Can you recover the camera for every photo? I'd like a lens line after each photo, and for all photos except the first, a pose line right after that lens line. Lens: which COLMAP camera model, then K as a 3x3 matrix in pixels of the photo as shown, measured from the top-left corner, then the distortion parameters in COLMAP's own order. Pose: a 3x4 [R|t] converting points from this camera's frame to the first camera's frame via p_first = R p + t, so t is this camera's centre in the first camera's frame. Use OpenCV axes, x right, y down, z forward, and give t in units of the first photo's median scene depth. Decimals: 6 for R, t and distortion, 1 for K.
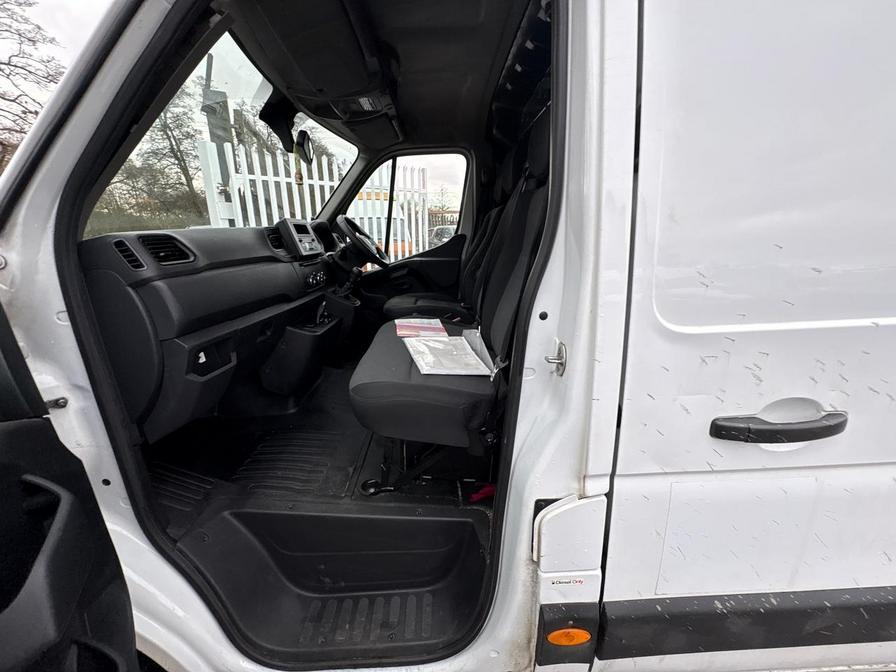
lens RADIAL K [[356.4, 0, 449.8], [0, 356.4, 335.0], [0, 0, 1]] dist [0.000435, -0.000016]
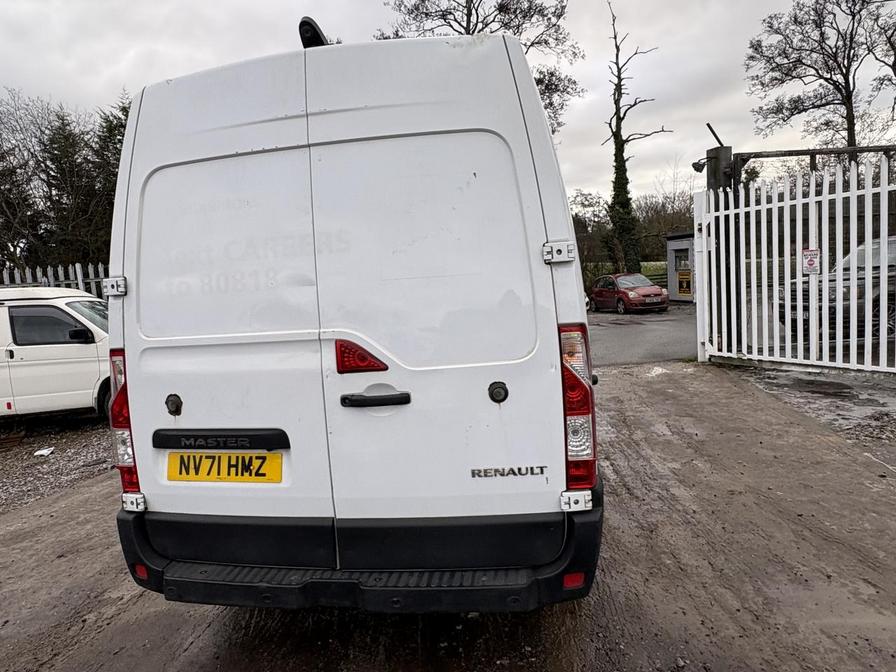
lens RADIAL K [[545.1, 0, 446.8], [0, 545.1, 330.0], [0, 0, 1]] dist [0.001499, -0.001809]
pose [[-0.189041, 0.116474, -0.975037, 4.184490], [-0.196219, 0.968435, 0.153728, -0.600180], [0.962165, 0.220381, -0.160219, 1.710956]]
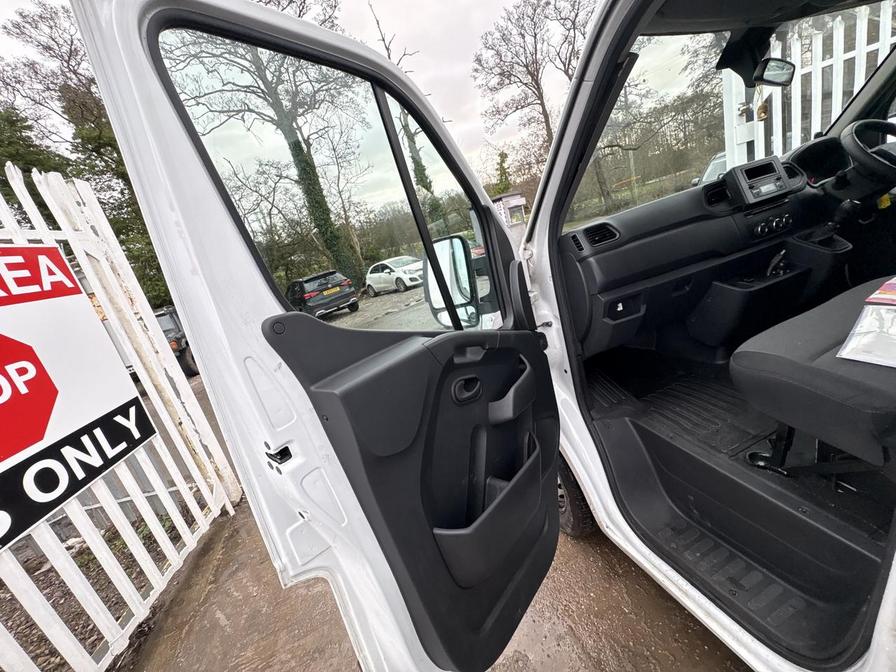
lens RADIAL K [[356.4, 0, 446.3], [0, 356.4, 336.2], [0, 0, 1]] dist [0.000435, -0.000016]
pose [[0.296991, 0.192126, -0.935352, 0.274811], [-0.005614, 0.979884, 0.199490, -0.062493], [0.954864, -0.053996, 0.292095, -0.045802]]
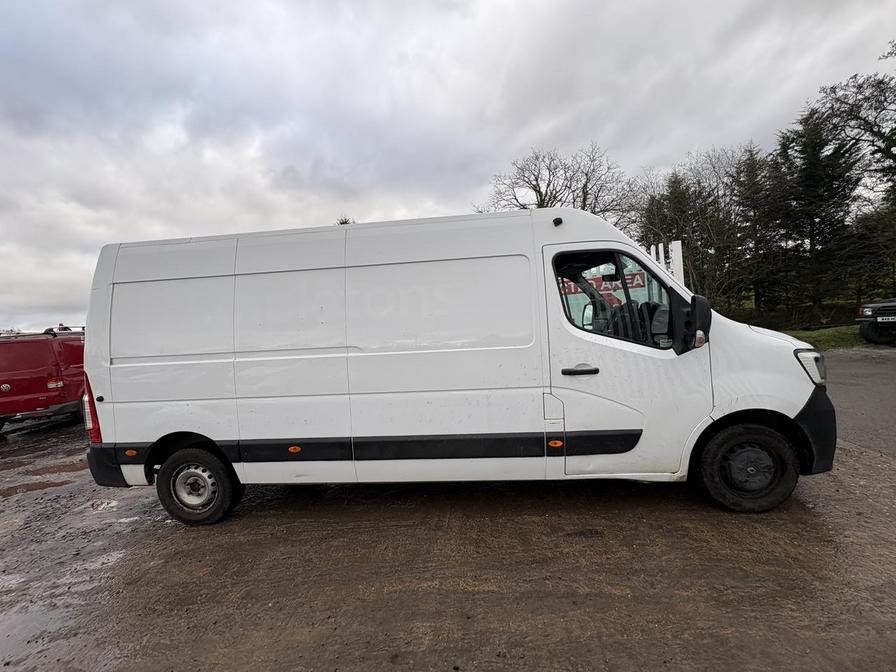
lens RADIAL K [[356.4, 0, 447.2], [0, 356.4, 335.7], [0, 0, 1]] dist [0.000435, -0.000016]
pose [[-0.988575, 0.088507, 0.122005, 0.431691], [0.123481, 0.939740, 0.318813, -1.070681], [-0.086435, 0.330236, -0.939932, 3.516596]]
